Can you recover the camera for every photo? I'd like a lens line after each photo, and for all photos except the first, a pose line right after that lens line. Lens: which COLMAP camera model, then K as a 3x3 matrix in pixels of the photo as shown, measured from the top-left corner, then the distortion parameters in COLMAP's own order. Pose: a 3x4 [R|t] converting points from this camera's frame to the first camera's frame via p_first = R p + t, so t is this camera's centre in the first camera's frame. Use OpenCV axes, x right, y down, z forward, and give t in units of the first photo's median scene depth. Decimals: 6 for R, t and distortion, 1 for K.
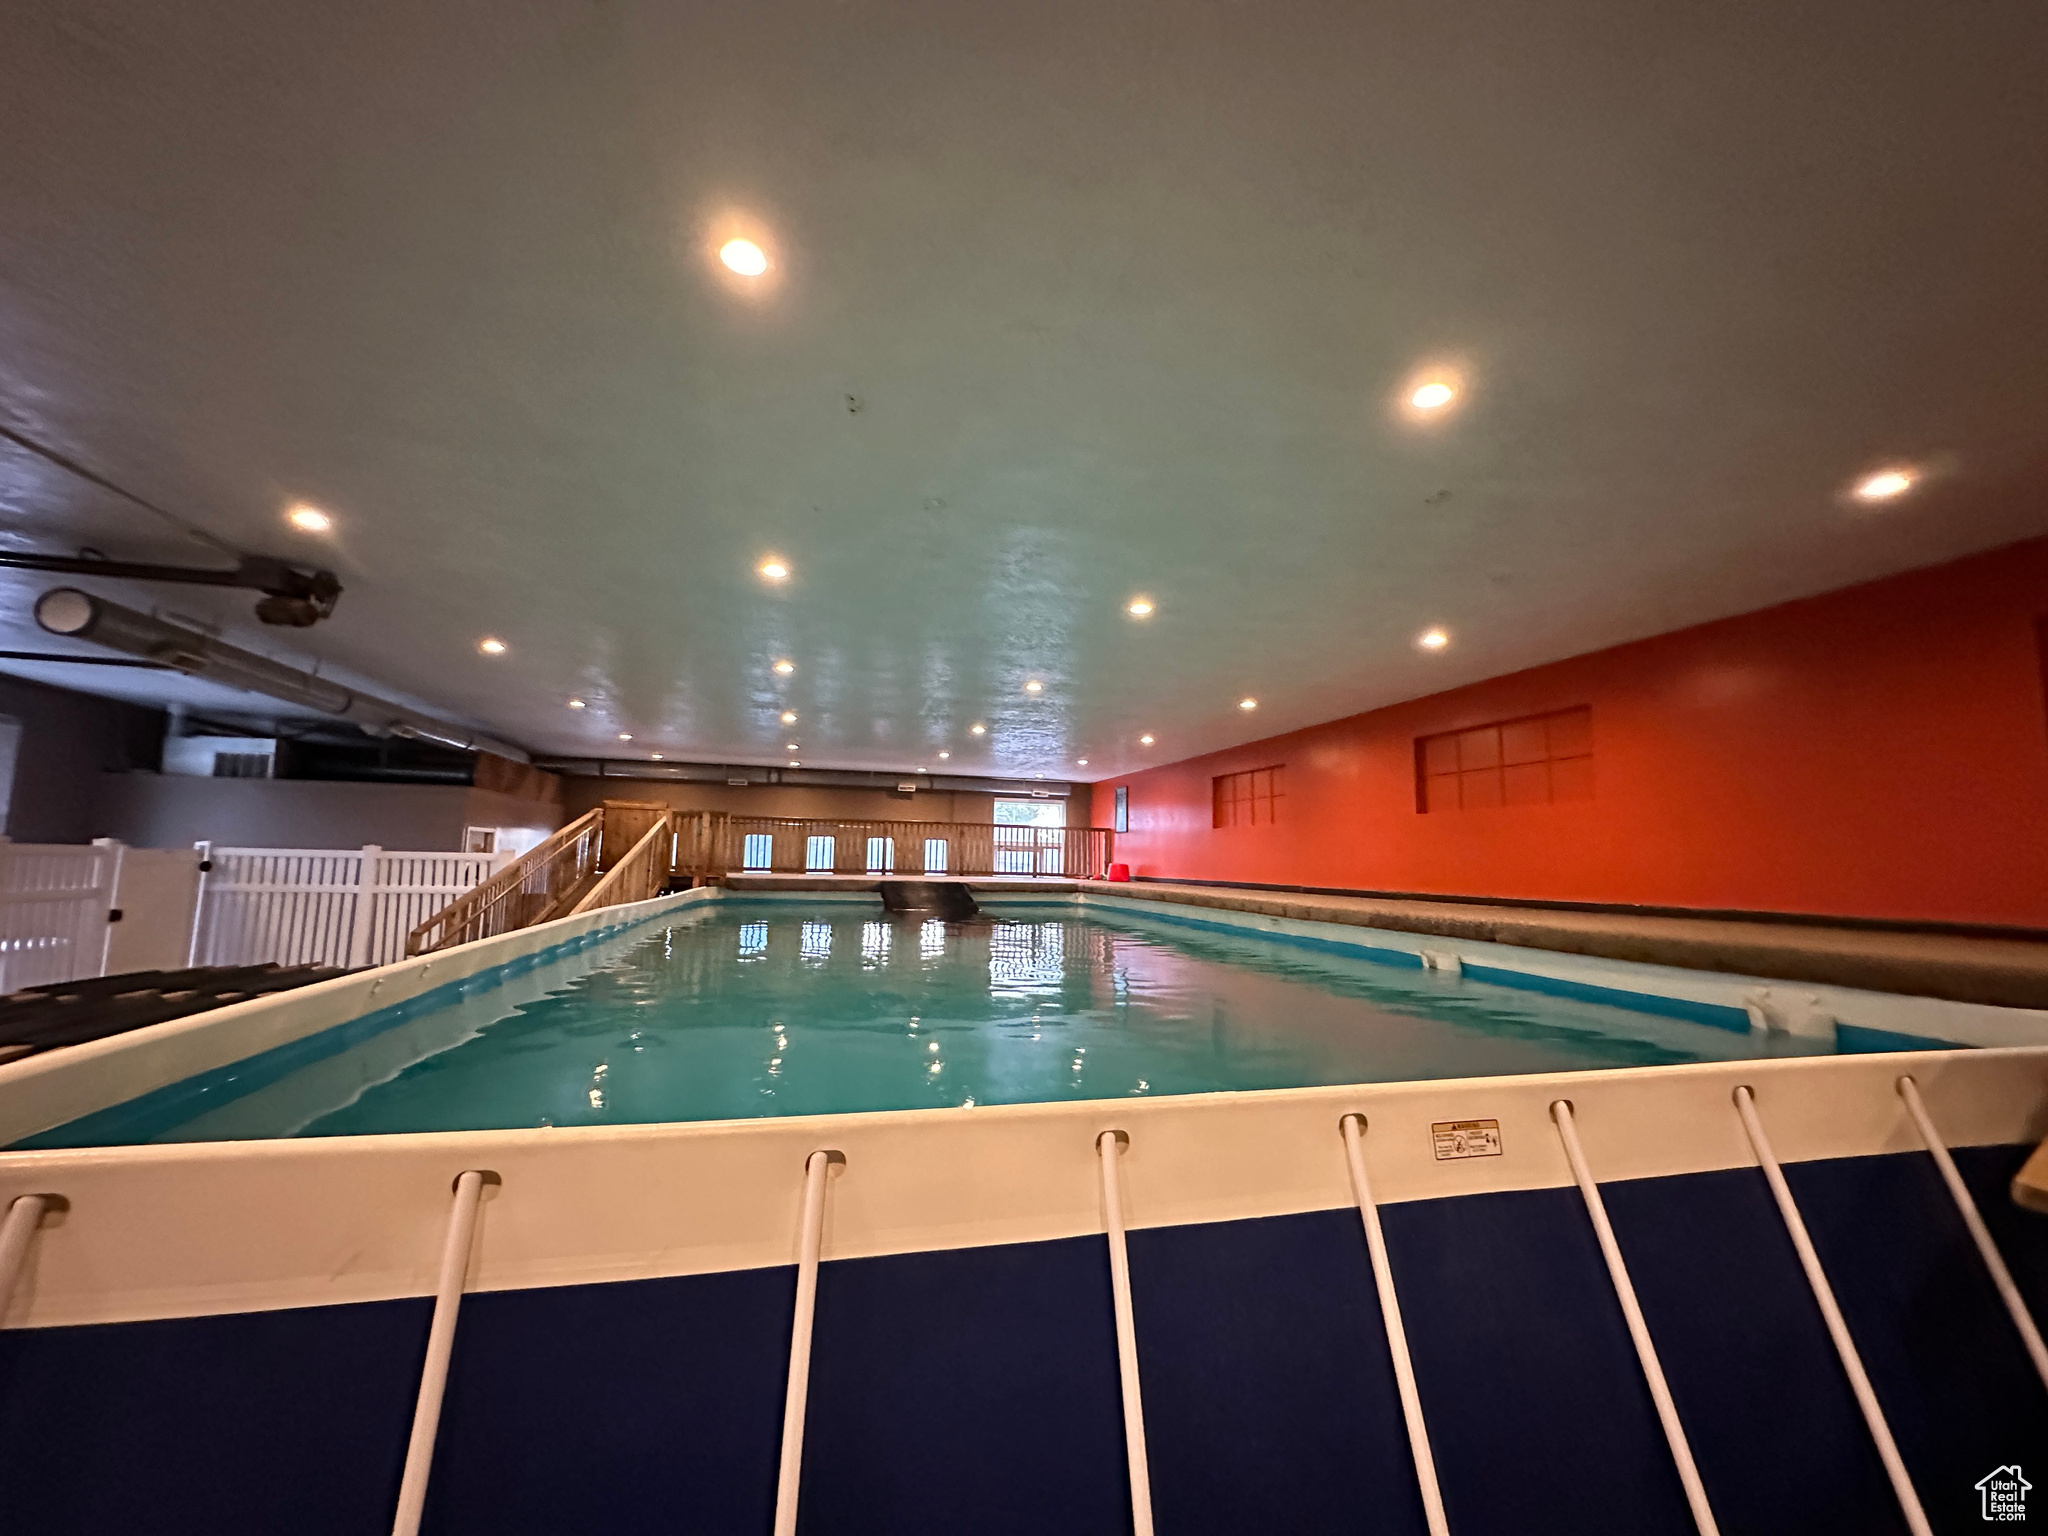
lens RADIAL K [[816.8, 0, 1024.0], [0, 816.8, 768.0], [0, 0, 1]] dist [-0.002417, 0.000785]
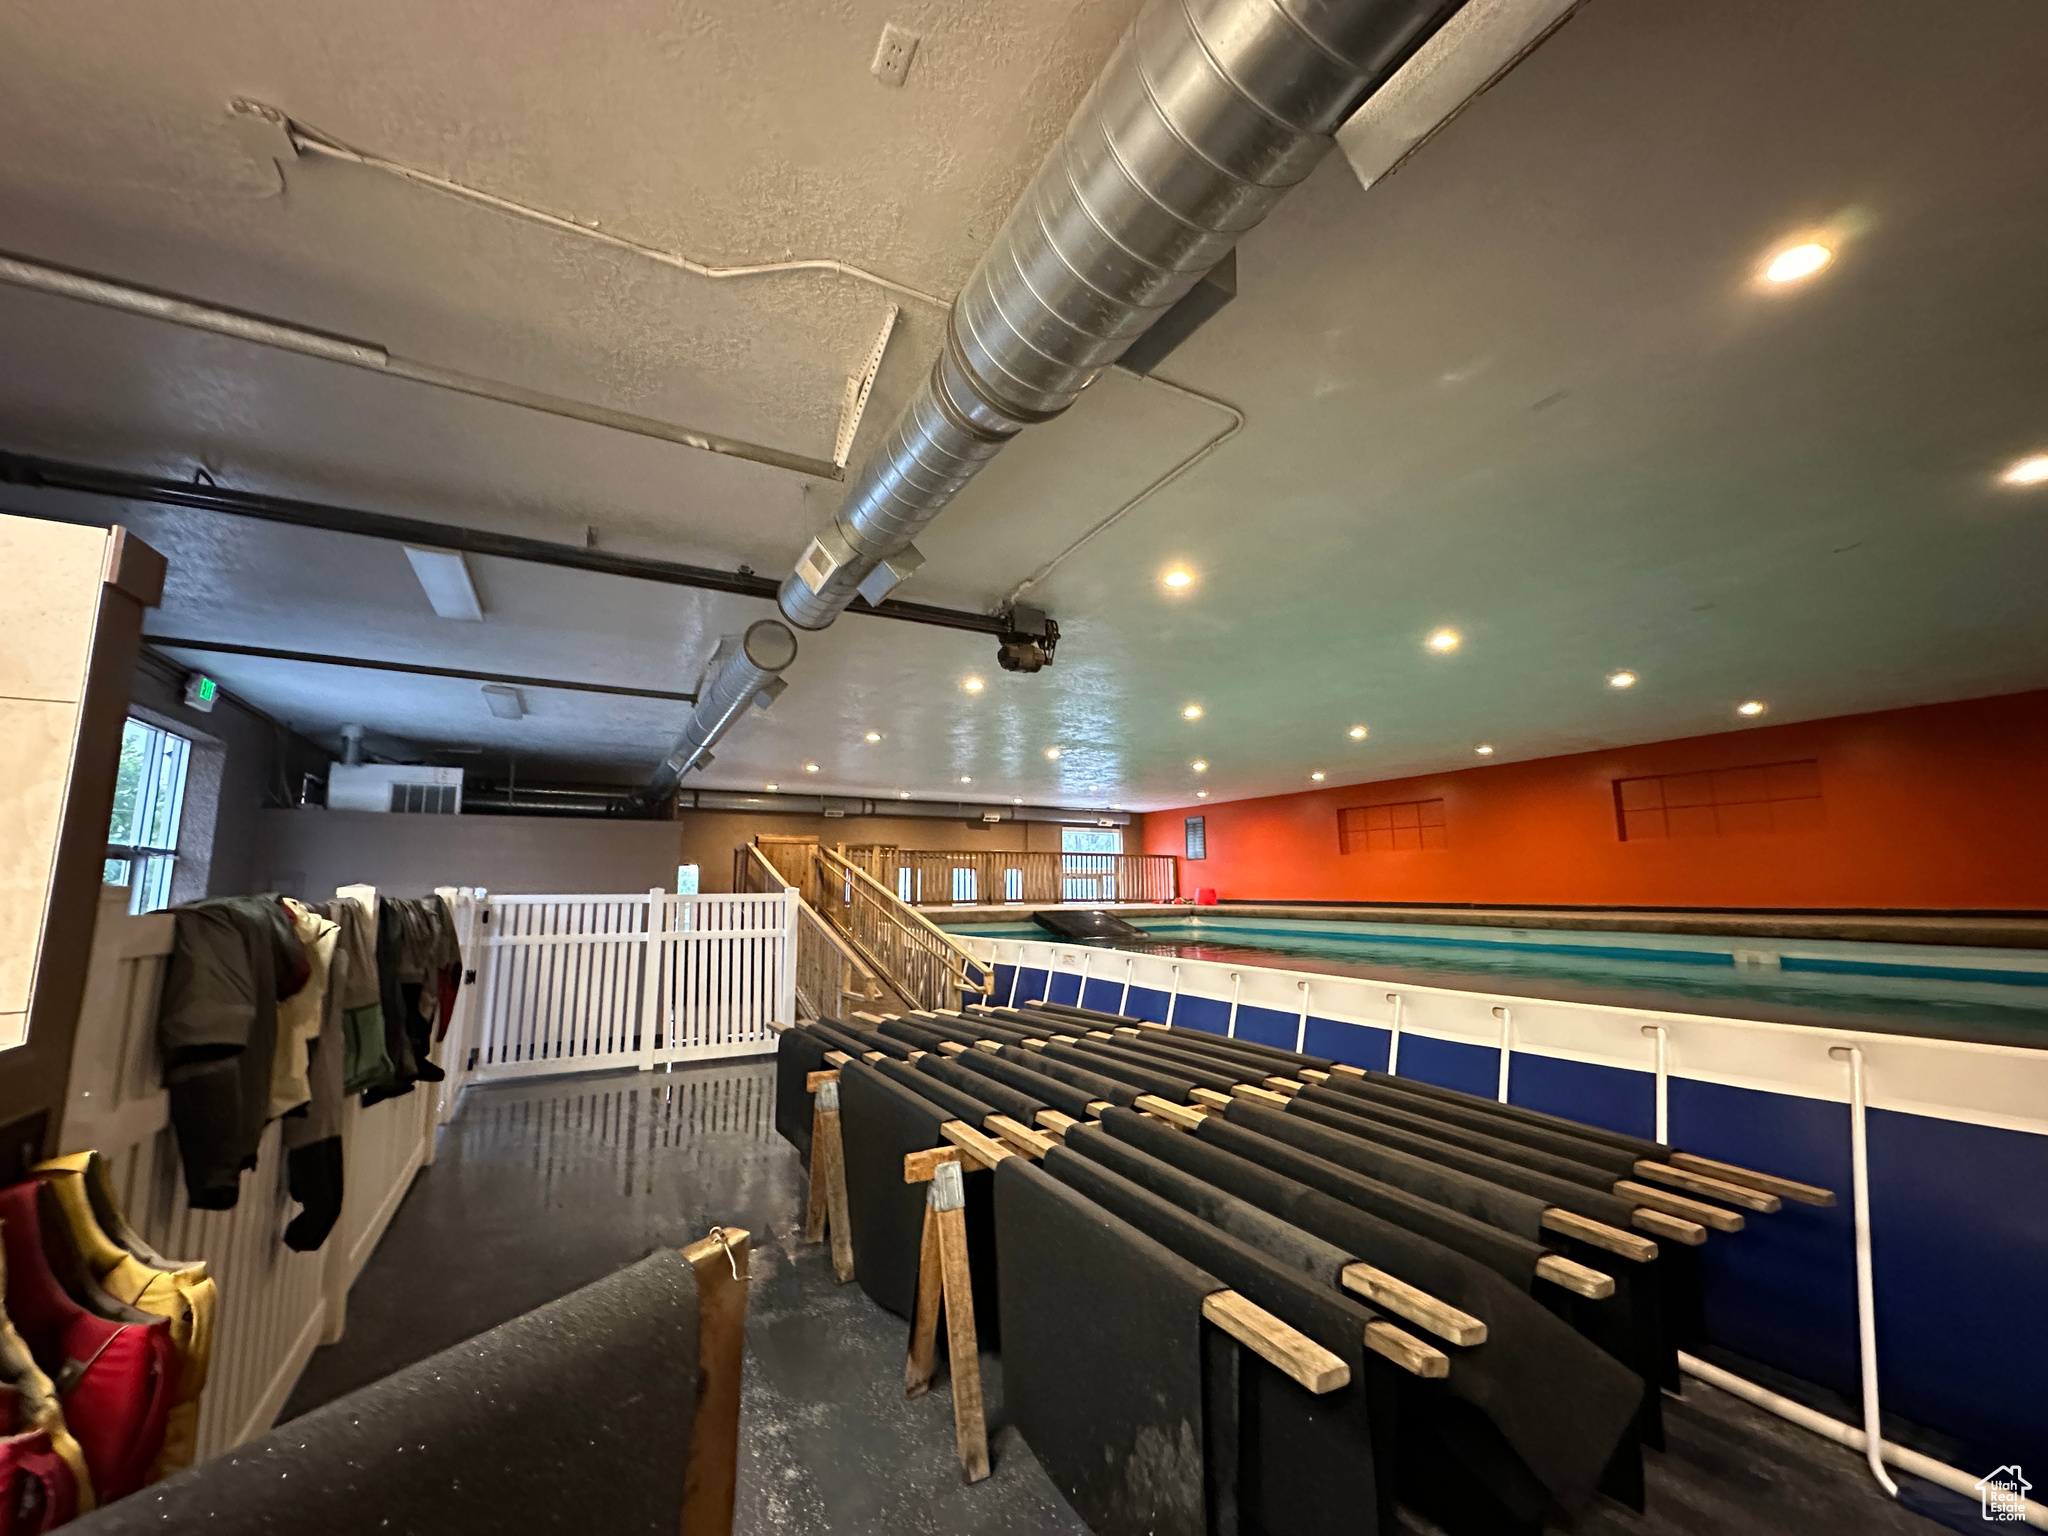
lens RADIAL K [[816.8, 0, 1024.0], [0, 816.8, 768.0], [0, 0, 1]] dist [-0.002417, 0.000785]
pose [[0.970605, 0.010285, 0.240458, -0.360296], [-0.003190, 0.999548, -0.029879, -0.008010], [-0.240657, 0.028233, 0.970199, 0.005945]]
